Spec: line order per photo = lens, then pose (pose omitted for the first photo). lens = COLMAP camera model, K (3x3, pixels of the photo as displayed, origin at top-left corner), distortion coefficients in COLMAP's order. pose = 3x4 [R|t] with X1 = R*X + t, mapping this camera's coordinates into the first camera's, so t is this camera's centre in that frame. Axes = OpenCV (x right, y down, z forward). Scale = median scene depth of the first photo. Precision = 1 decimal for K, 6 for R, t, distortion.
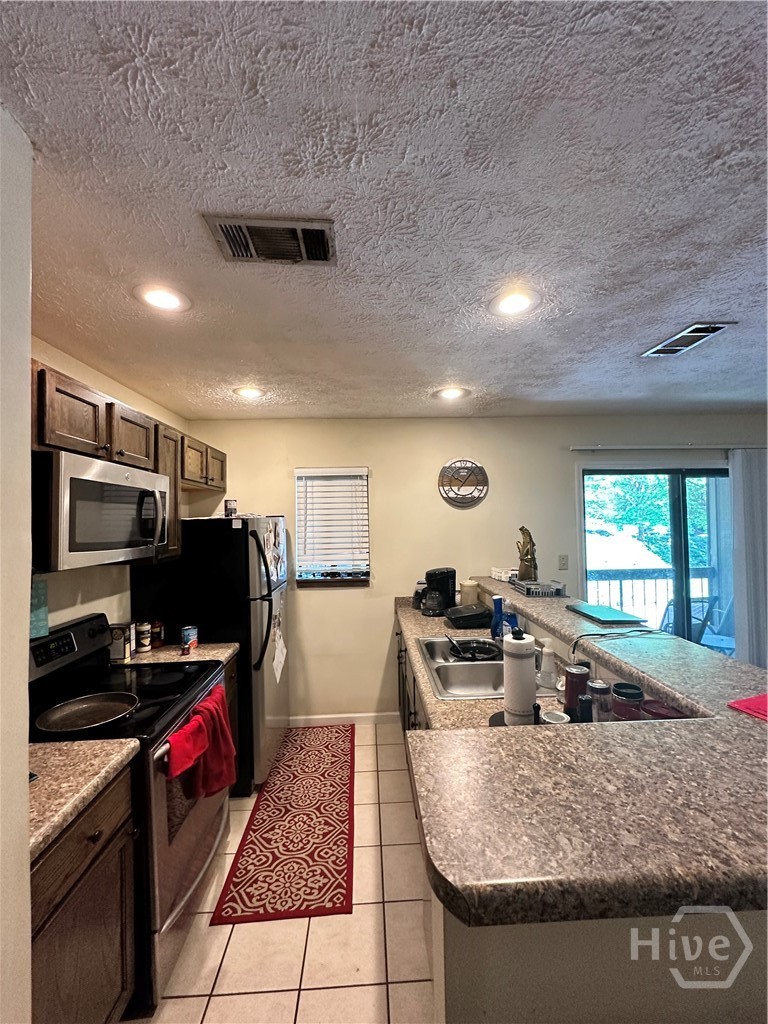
lens RADIAL K [[404.2, 0, 384.0], [0, 404.2, 512.0], [0, 0, 1]] dist [-0.002515, -0.000127]
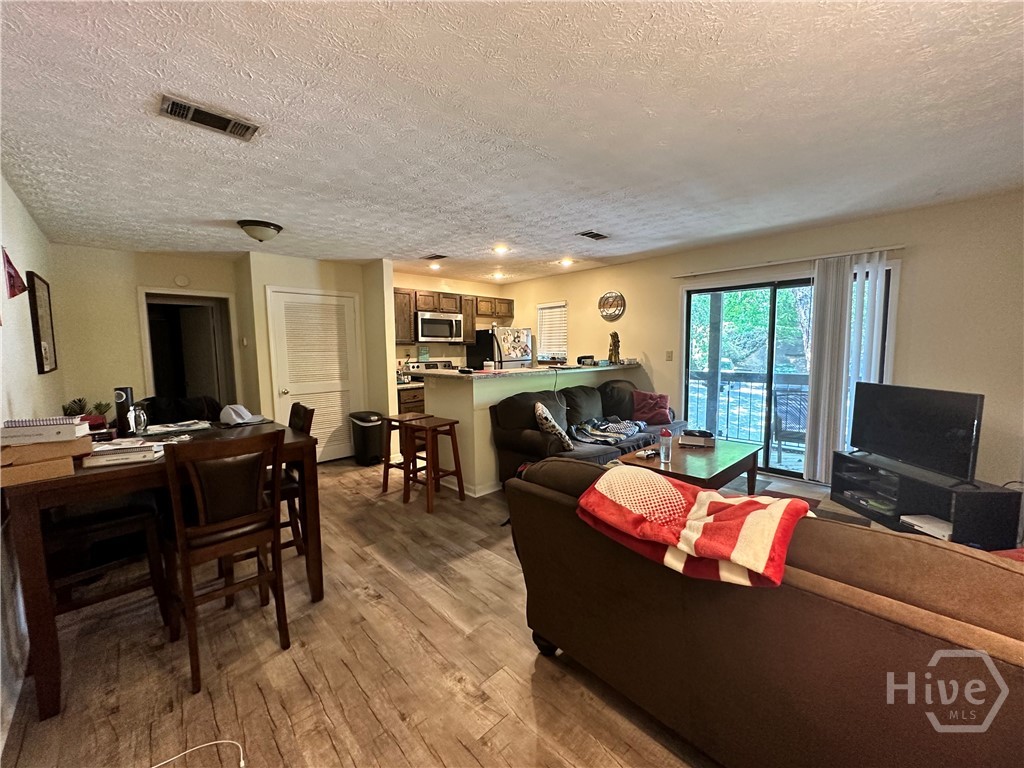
lens RADIAL K [[404.2, 0, 512.0], [0, 404.2, 384.0], [0, 0, 1]] dist [-0.002515, -0.000127]
pose [[0.667167, 0.077362, -0.740881, 1.309368], [0.016631, 0.992798, 0.118644, 0.047207], [0.744723, -0.091477, 0.661075, -0.475858]]
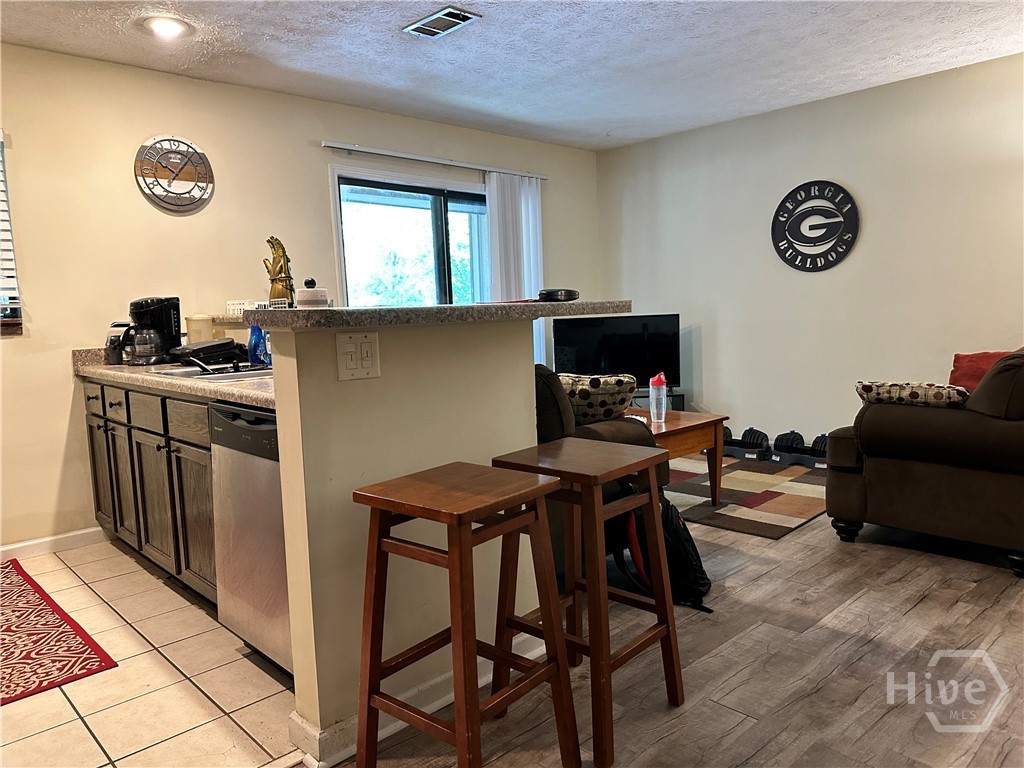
lens RADIAL K [[725.8, 0, 512.0], [0, 725.8, 384.0], [0, 0, 1]] dist [0.037125, -0.051053]
pose [[0.750617, -0.078467, 0.656062, -0.226362], [0.011522, 0.994327, 0.105742, 0.165713], [-0.660637, -0.071813, 0.747263, -0.318537]]
